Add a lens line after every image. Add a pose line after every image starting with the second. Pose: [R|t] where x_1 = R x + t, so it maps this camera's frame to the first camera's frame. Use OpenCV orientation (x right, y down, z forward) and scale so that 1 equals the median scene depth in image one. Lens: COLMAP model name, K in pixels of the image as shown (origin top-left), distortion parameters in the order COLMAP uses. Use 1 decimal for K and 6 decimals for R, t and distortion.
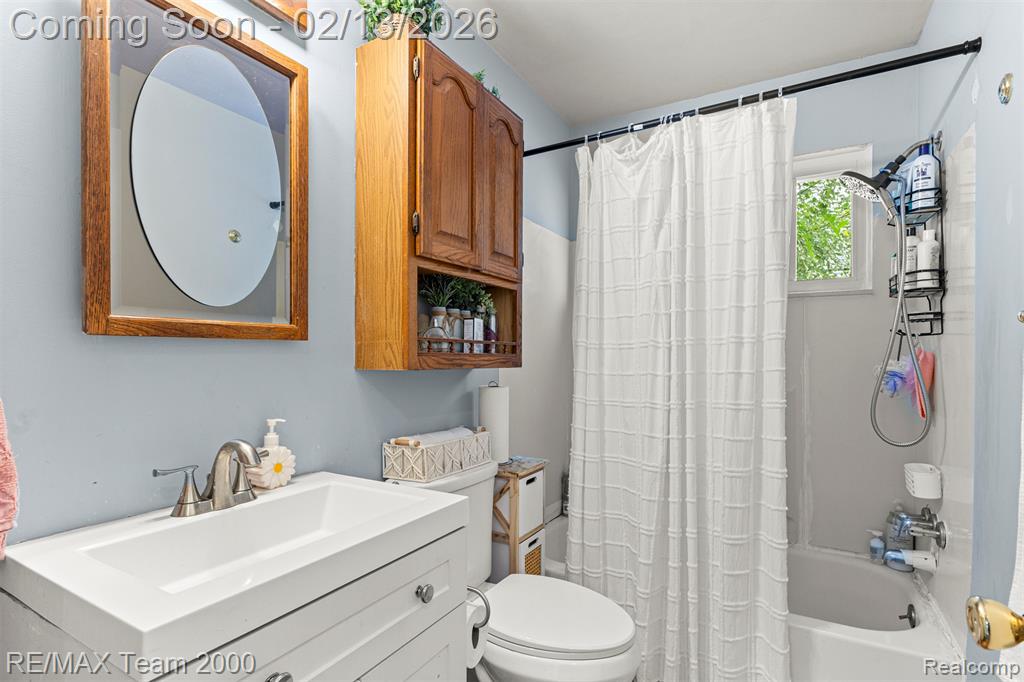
lens RADIAL K [[497.9, 0, 516.9], [0, 497.9, 355.0], [0, 0, 1]] dist [0.010409, -0.004520]
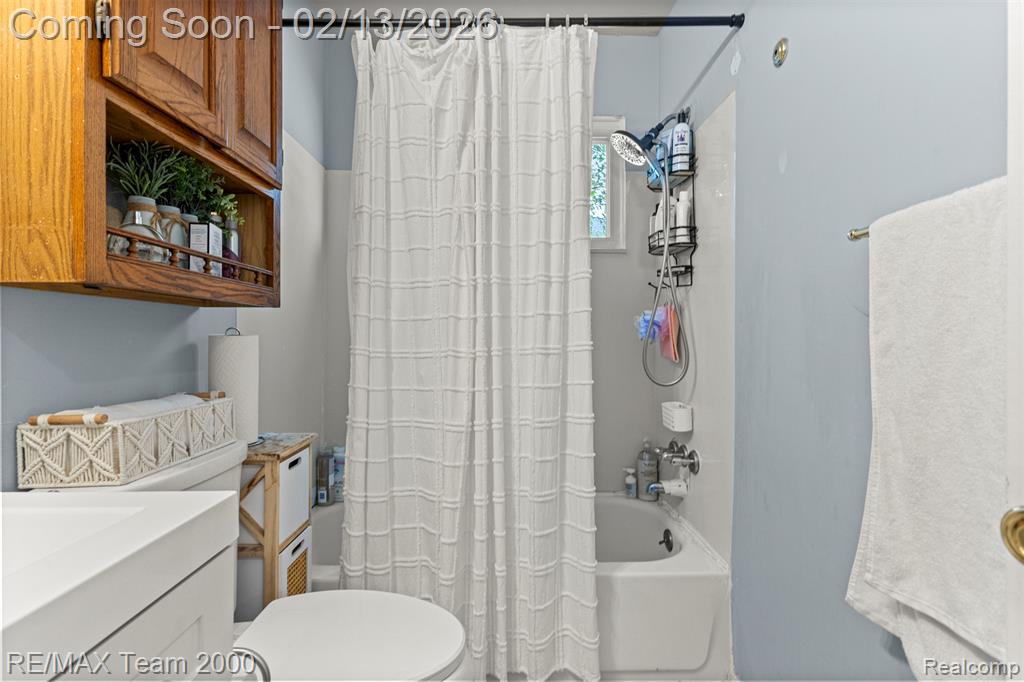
lens RADIAL K [[497.9, 0, 512.0], [0, 497.9, 334.0], [0, 0, 1]] dist [0.010409, -0.004520]
pose [[0.861566, 0.001527, 0.507643, -0.077083], [-0.001897, 0.999998, 0.000210, 0.071199], [-0.507641, -0.001144, 0.861568, 0.239406]]
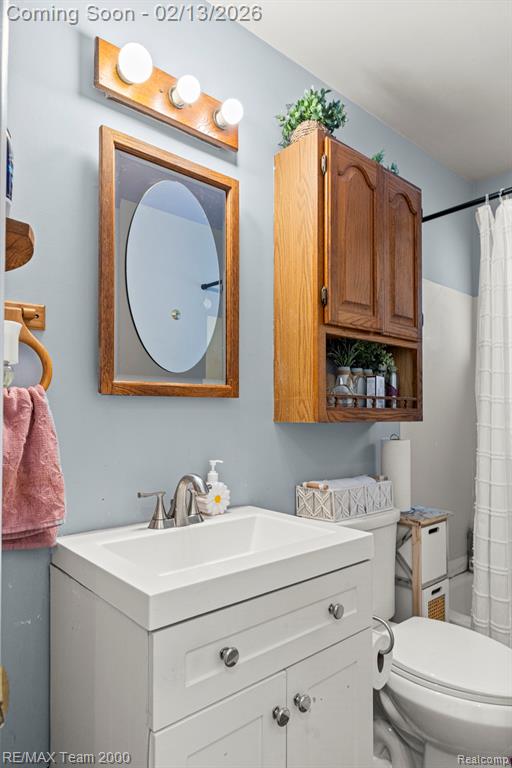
lens RADIAL K [[482.6, 0, 256.5], [0, 482.6, 397.4], [0, 0, 1]] dist [0.002255, 0.000728]
pose [[0.947402, -0.010909, -0.319861, 0.004060], [0.001172, 0.999530, -0.030618, 0.005311], [0.320045, 0.028633, 0.946970, -0.091862]]
